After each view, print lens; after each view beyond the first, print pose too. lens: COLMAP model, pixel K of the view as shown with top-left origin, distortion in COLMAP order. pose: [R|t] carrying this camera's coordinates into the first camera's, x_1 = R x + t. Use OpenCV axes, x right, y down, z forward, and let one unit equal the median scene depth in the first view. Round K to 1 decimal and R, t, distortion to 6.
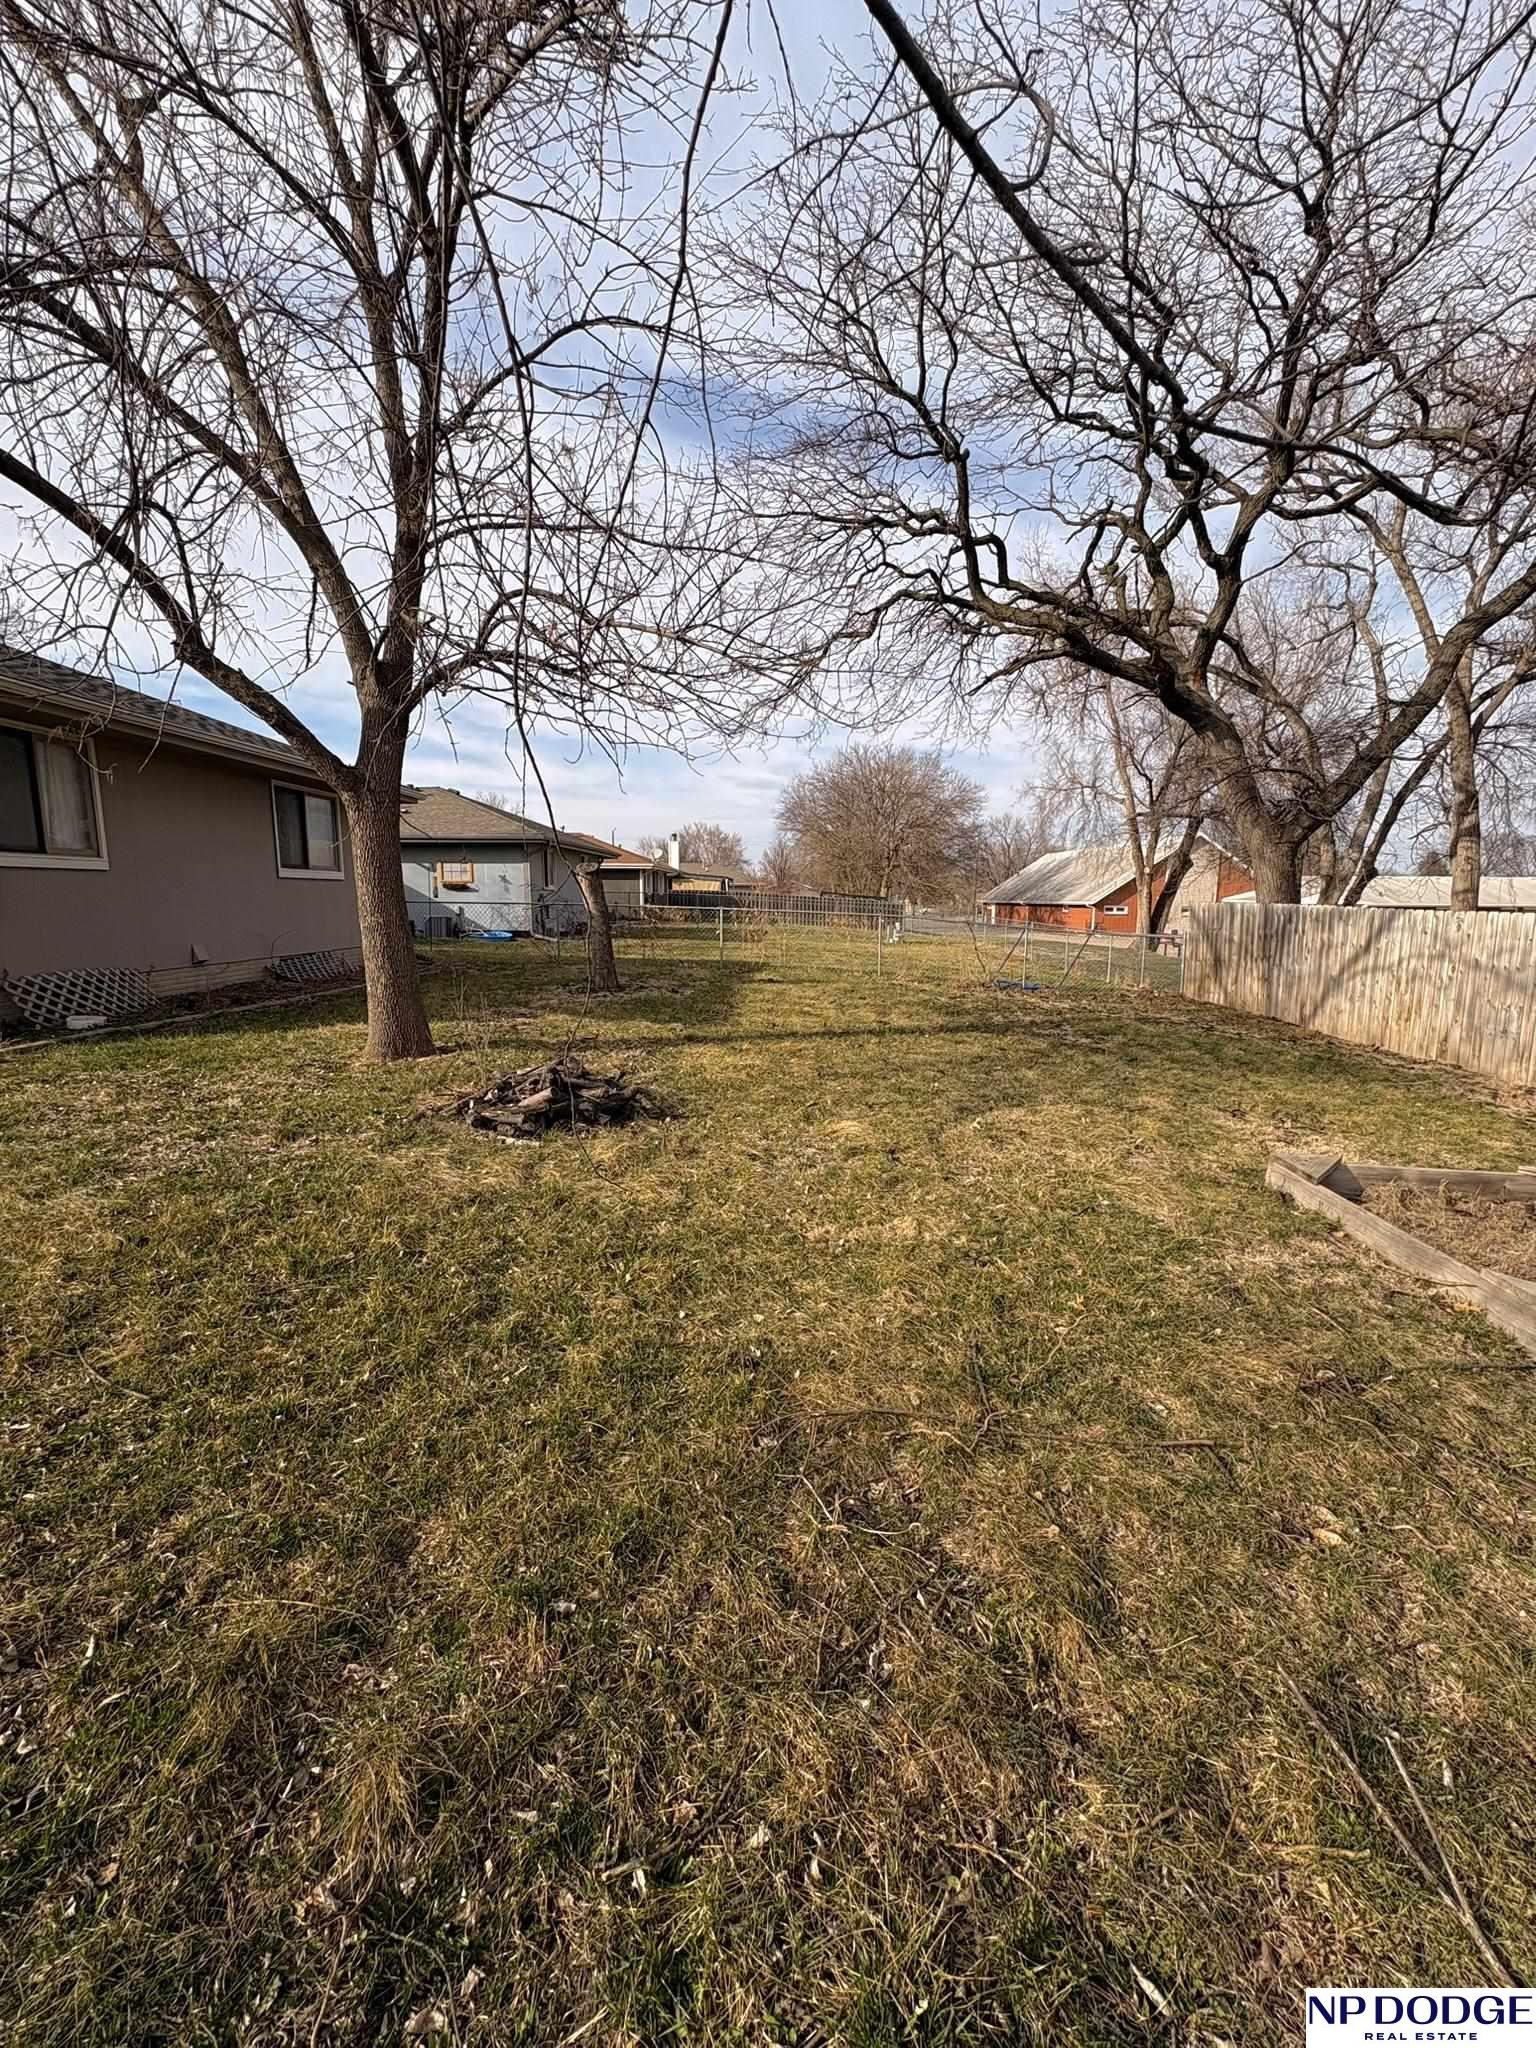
lens RADIAL K [[817.3, 0, 762.5], [0, 817.3, 1022.6], [0, 0, 1]] dist [0.003130, 0.000299]
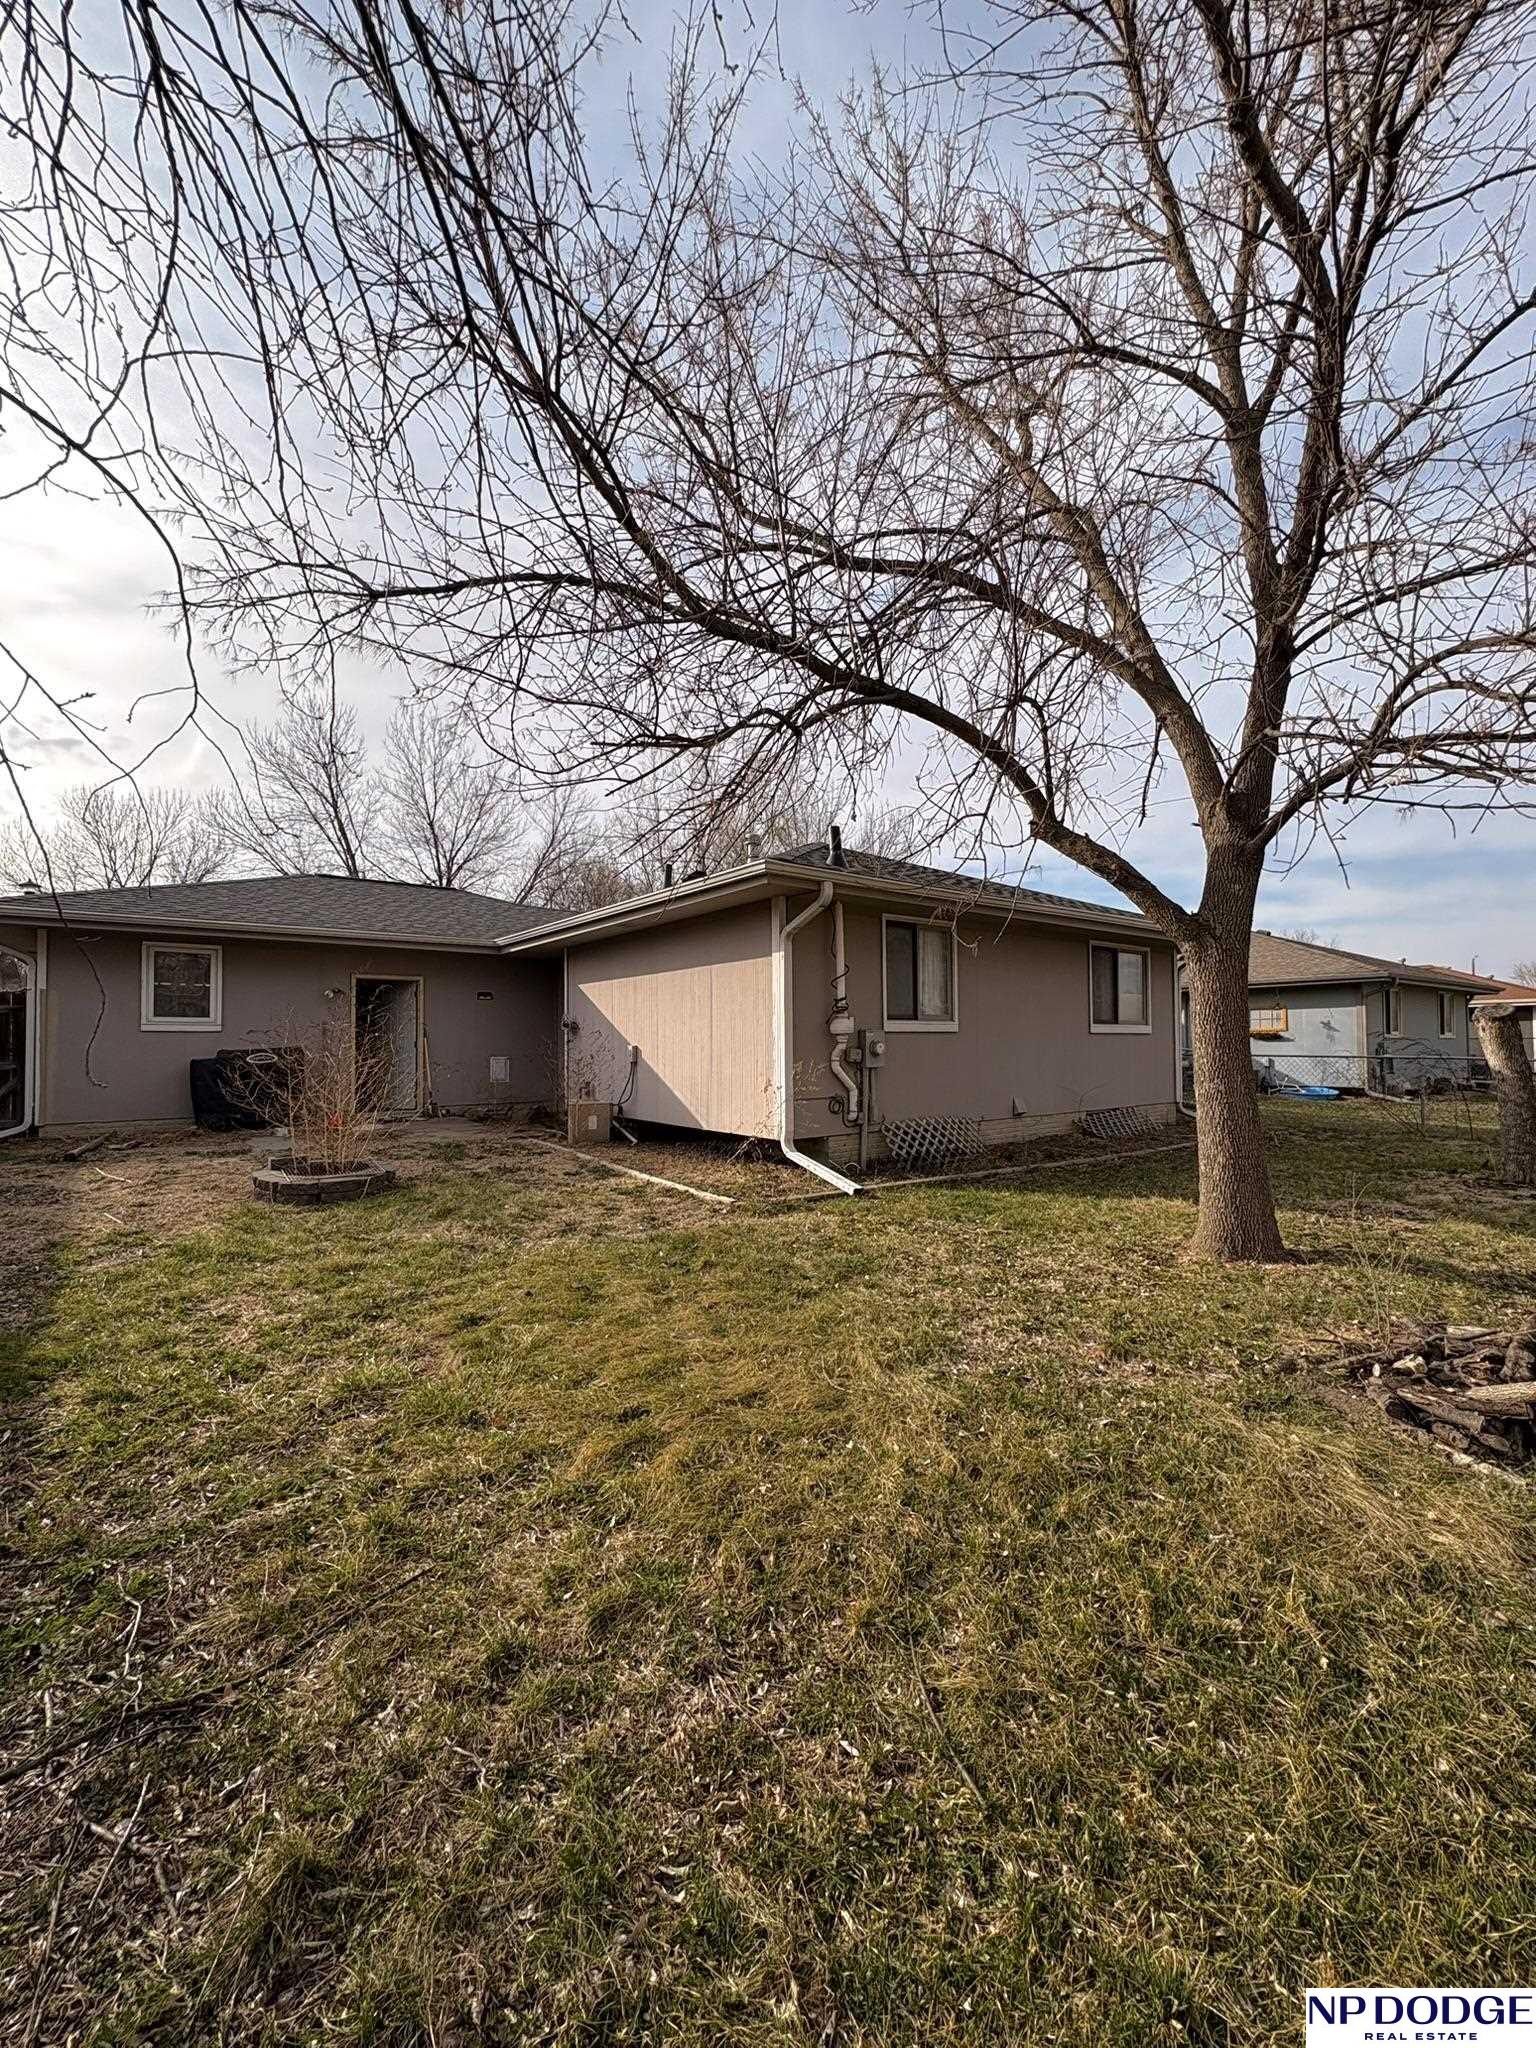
lens RADIAL K [[817.3, 0, 766.8], [0, 817.3, 1025.0], [0, 0, 1]] dist [0.003130, 0.000299]
pose [[0.631879, -0.027632, -0.774574, -0.119862], [-0.108940, 0.986277, -0.124055, -0.036345], [0.767372, 0.162770, 0.620198, 0.123330]]
